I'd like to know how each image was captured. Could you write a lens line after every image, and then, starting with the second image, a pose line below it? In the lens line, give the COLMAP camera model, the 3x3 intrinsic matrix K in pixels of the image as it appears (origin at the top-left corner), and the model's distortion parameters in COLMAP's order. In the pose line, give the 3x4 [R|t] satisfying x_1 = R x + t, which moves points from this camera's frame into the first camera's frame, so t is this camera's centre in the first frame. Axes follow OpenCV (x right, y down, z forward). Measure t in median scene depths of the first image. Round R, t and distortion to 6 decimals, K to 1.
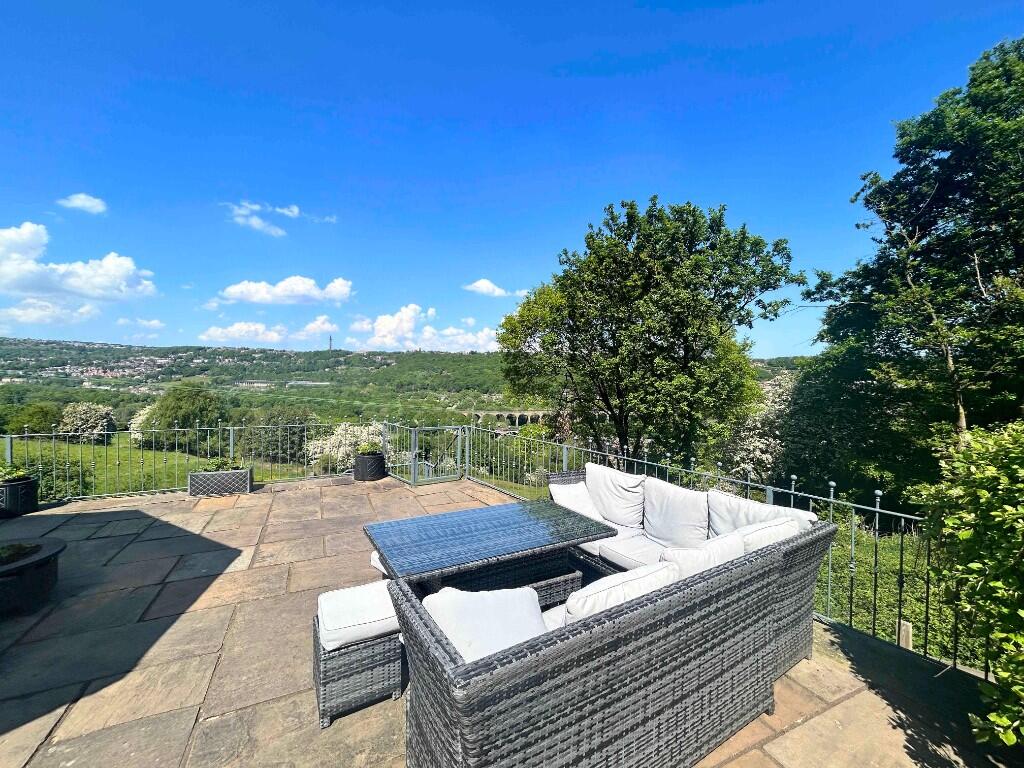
lens RADIAL K [[406.7, 0, 509.4], [0, 406.7, 383.3], [0, 0, 1]] dist [0.002631, -0.001264]
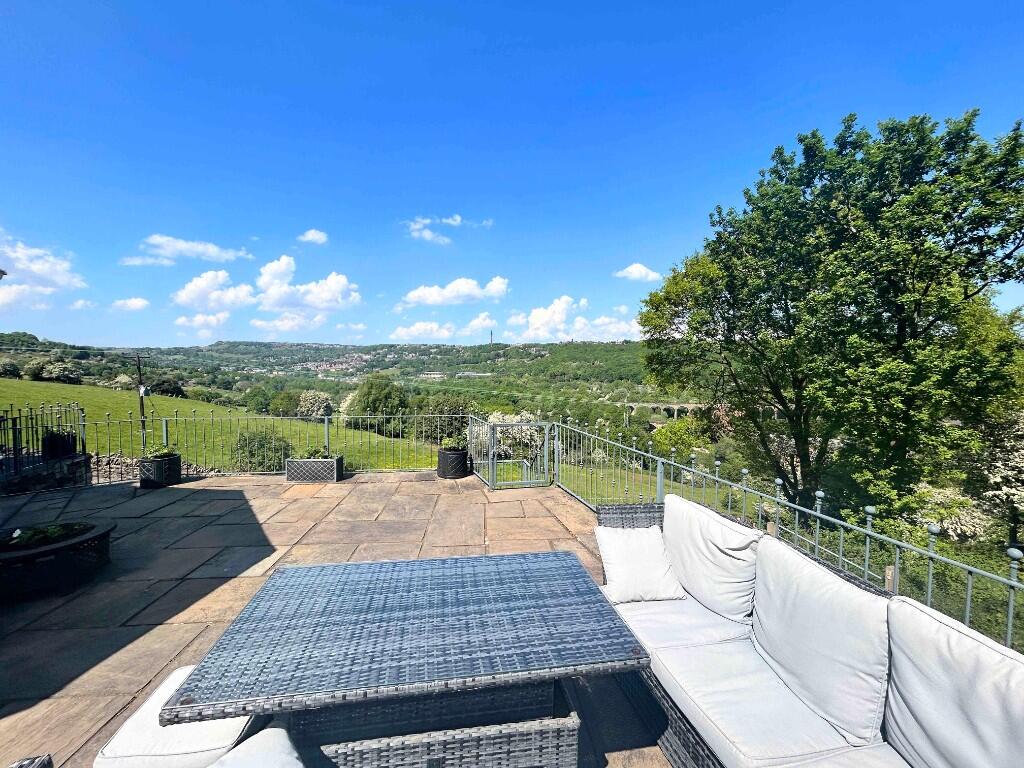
lens RADIAL K [[406.7, 0, 511.6], [0, 406.7, 381.3], [0, 0, 1]] dist [0.002631, -0.001264]
pose [[0.933781, -0.000143, -0.357844, 0.054841], [0.006866, 0.999823, 0.017517, 0.001831], [0.357778, -0.018814, 0.933617, 0.091456]]
